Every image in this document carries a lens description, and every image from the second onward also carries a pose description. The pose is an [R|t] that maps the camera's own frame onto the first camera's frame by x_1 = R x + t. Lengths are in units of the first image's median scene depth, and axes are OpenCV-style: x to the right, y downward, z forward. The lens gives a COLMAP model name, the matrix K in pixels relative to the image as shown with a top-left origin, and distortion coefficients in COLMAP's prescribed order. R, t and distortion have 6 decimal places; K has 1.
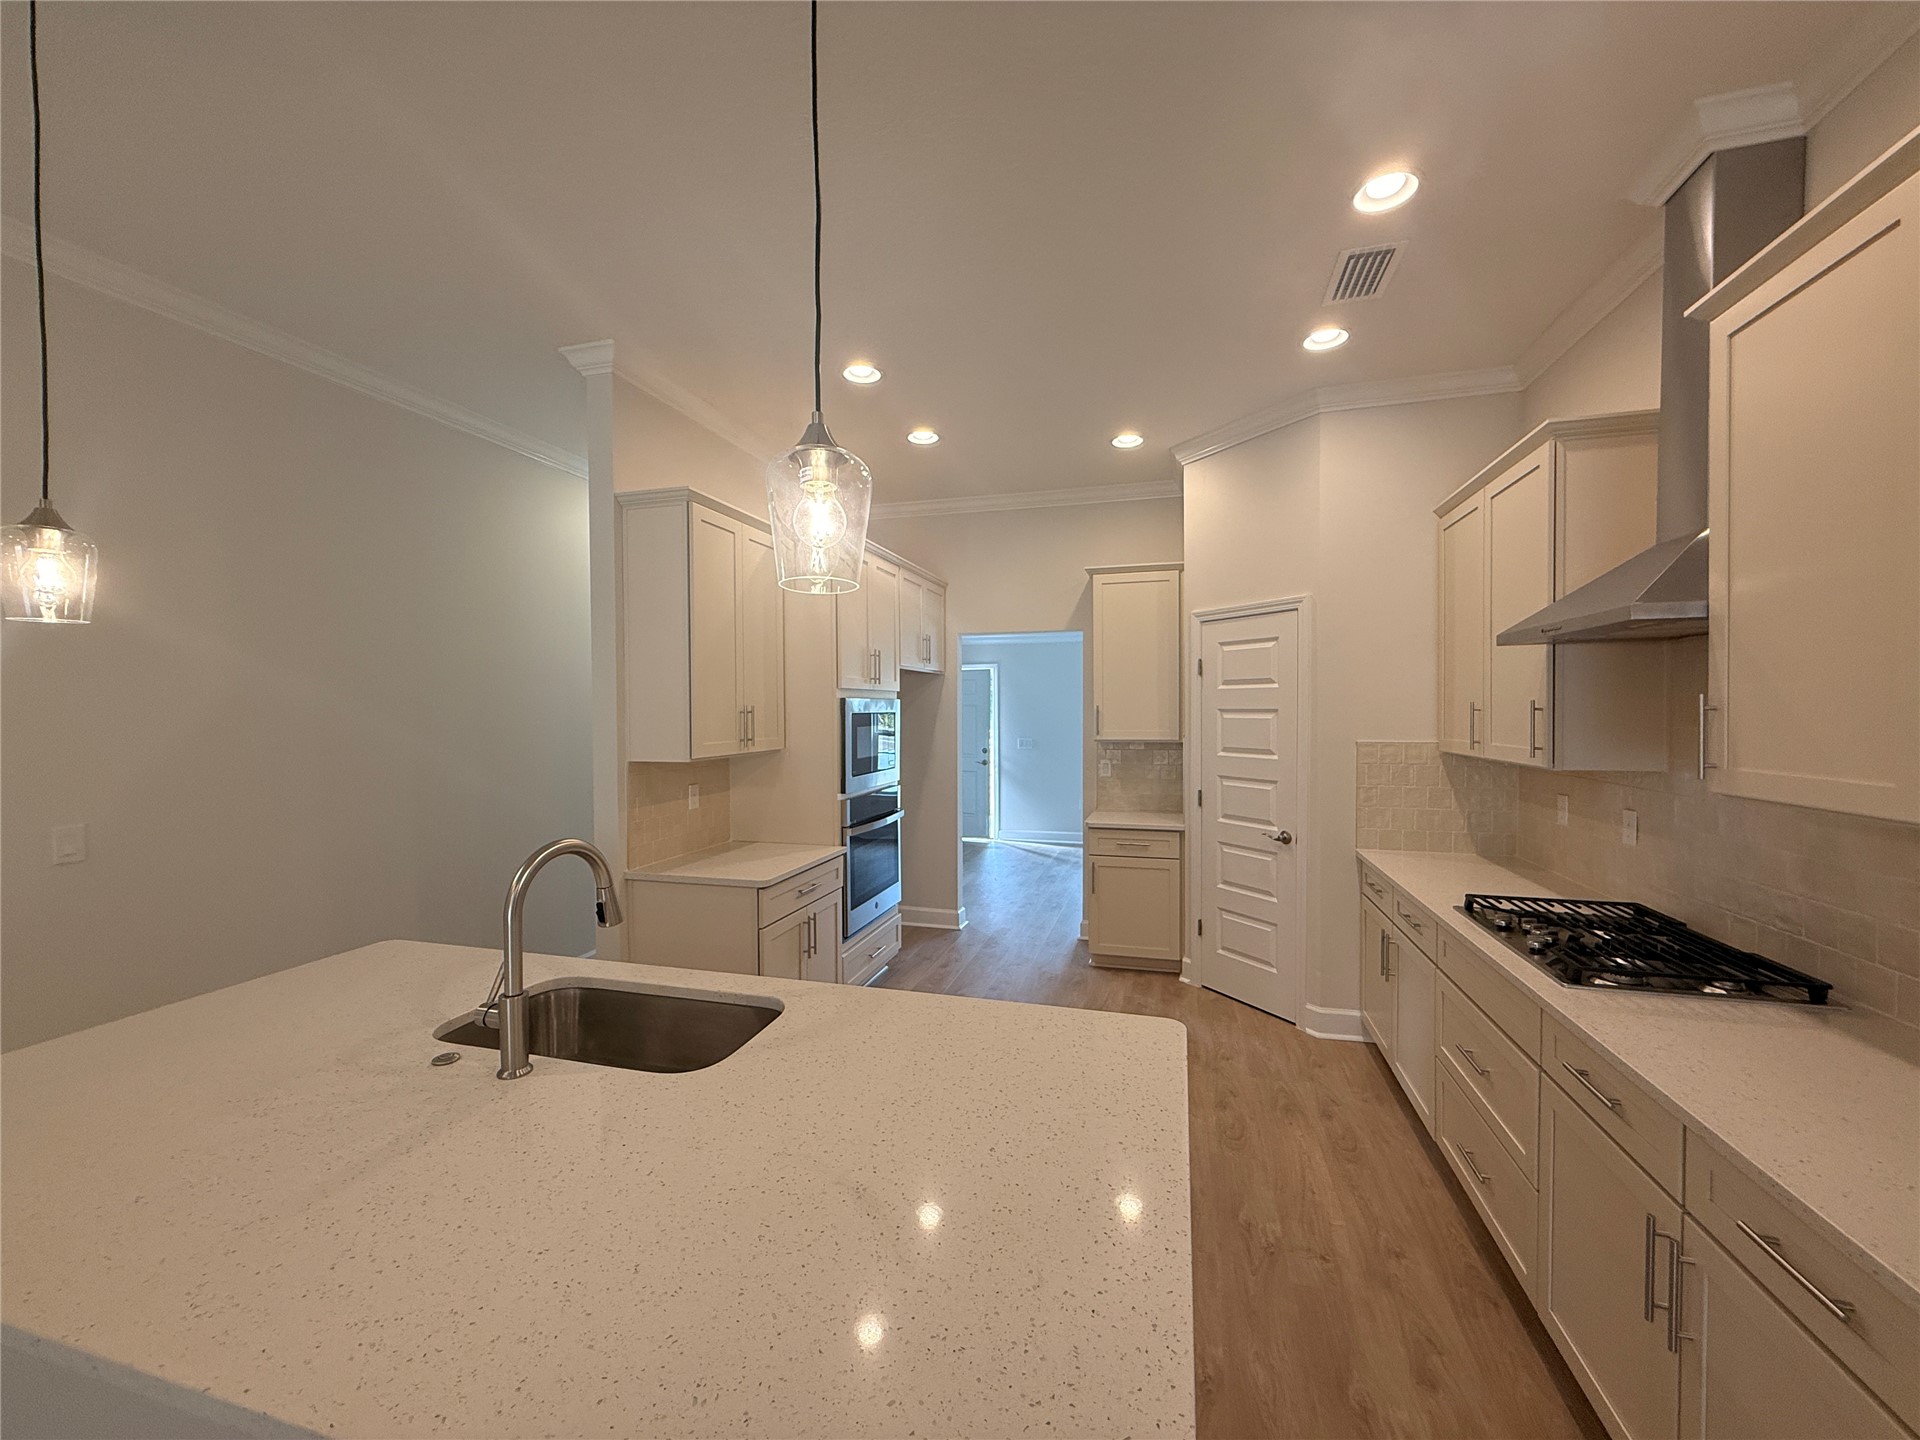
lens RADIAL K [[767.8, 0, 959.4], [0, 767.8, 722.8], [0, 0, 1]] dist [-0.001574, -0.000148]
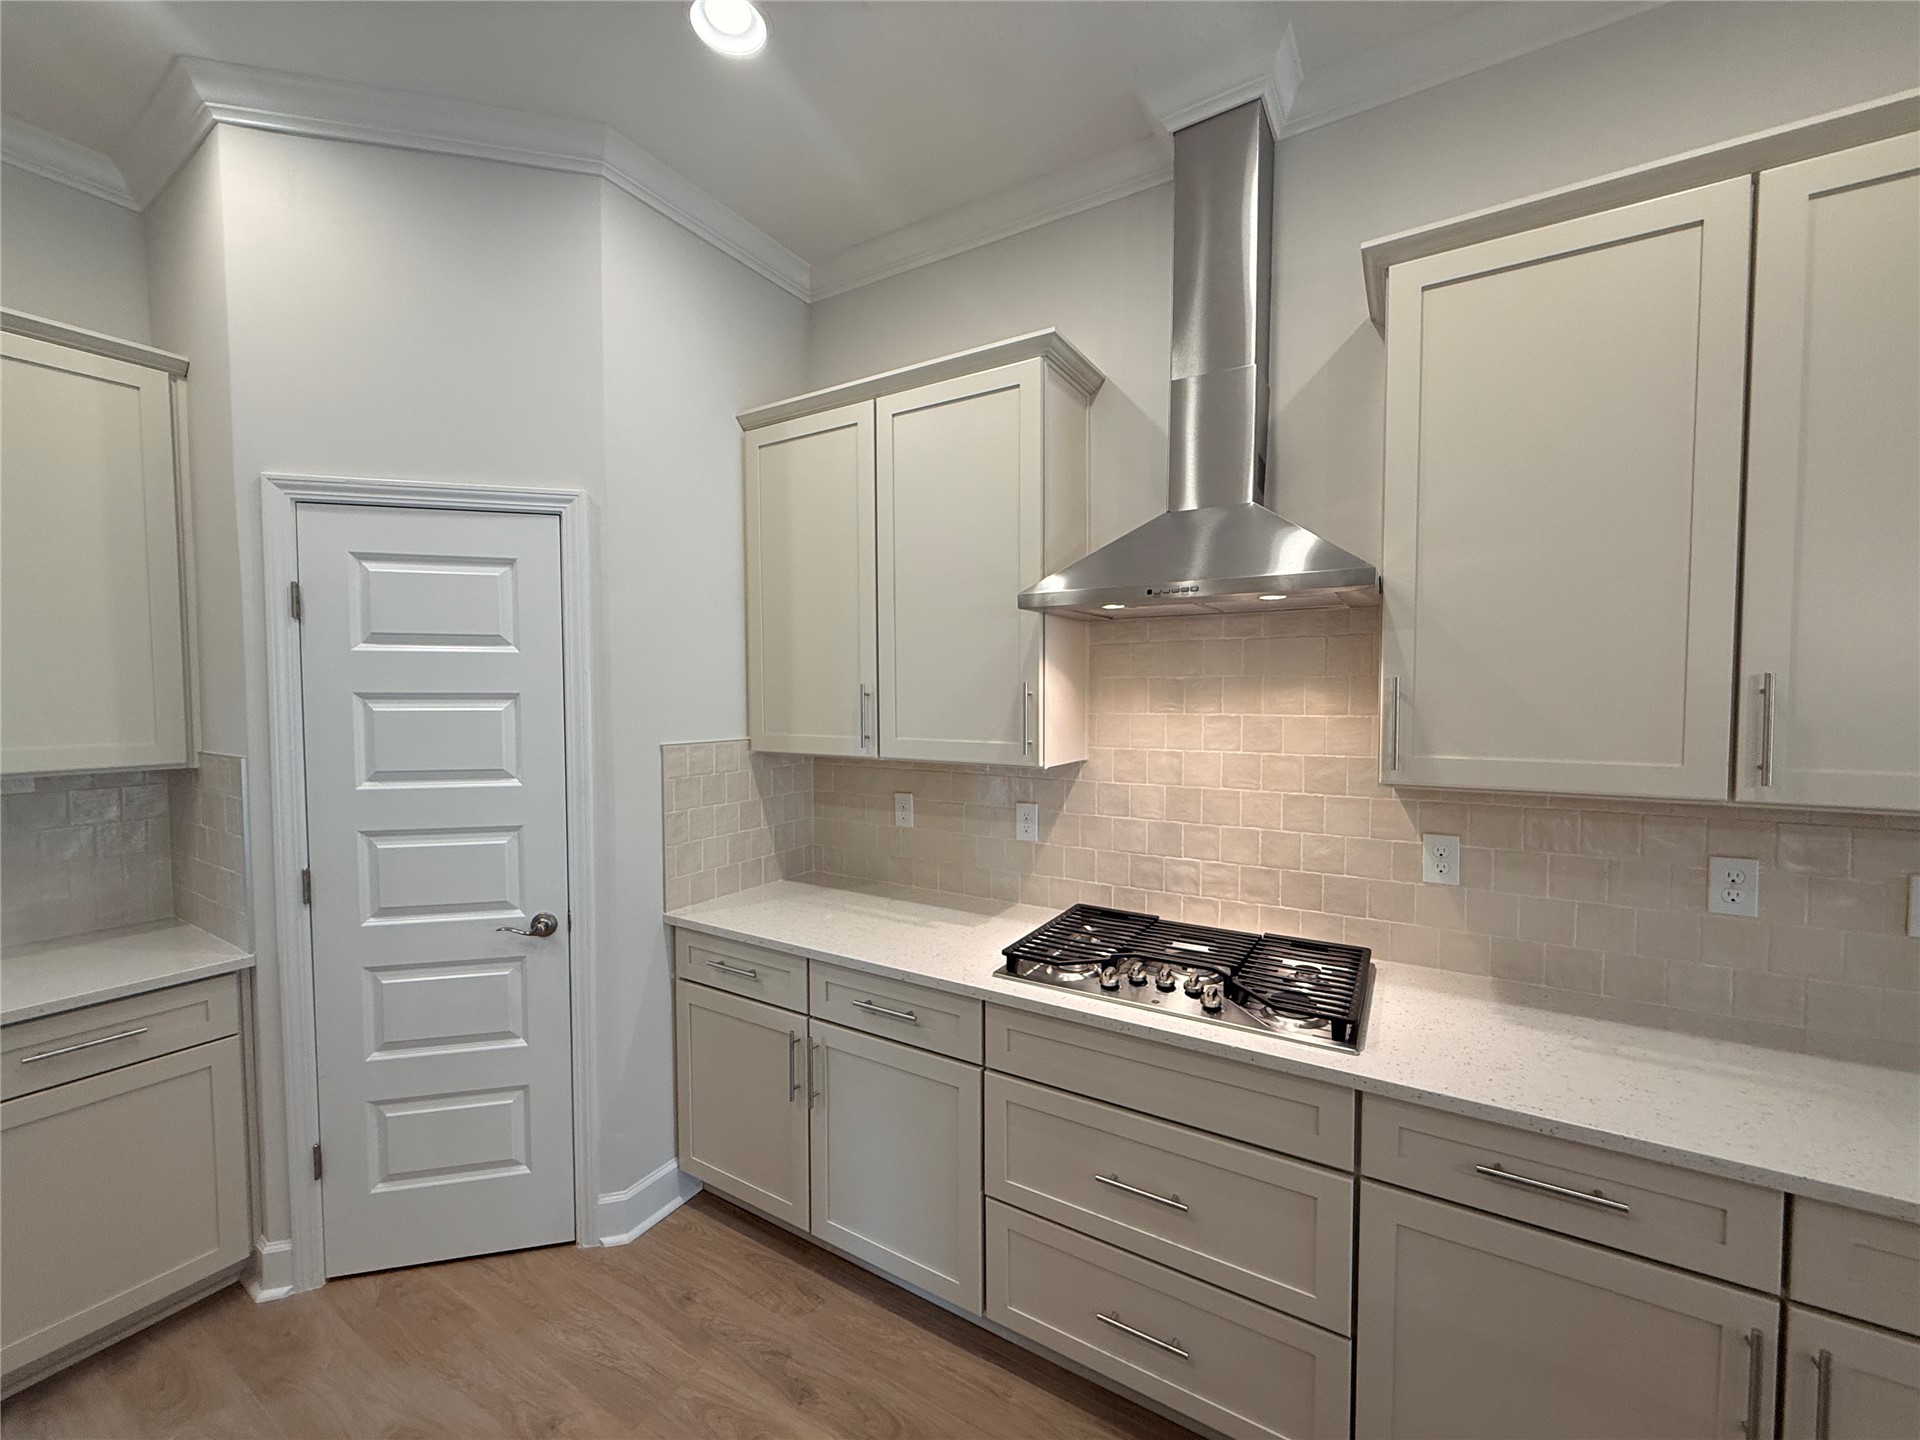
lens RADIAL K [[766.6, 0, 955.0], [0, 766.6, 722.8], [0, 0, 1]] dist [-0.000621, 0.000682]
pose [[0.269399, -0.036391, 0.962341, -0.023770], [0.016817, 0.999311, 0.033082, -0.010147], [-0.962882, 0.007272, 0.269825, 0.572988]]
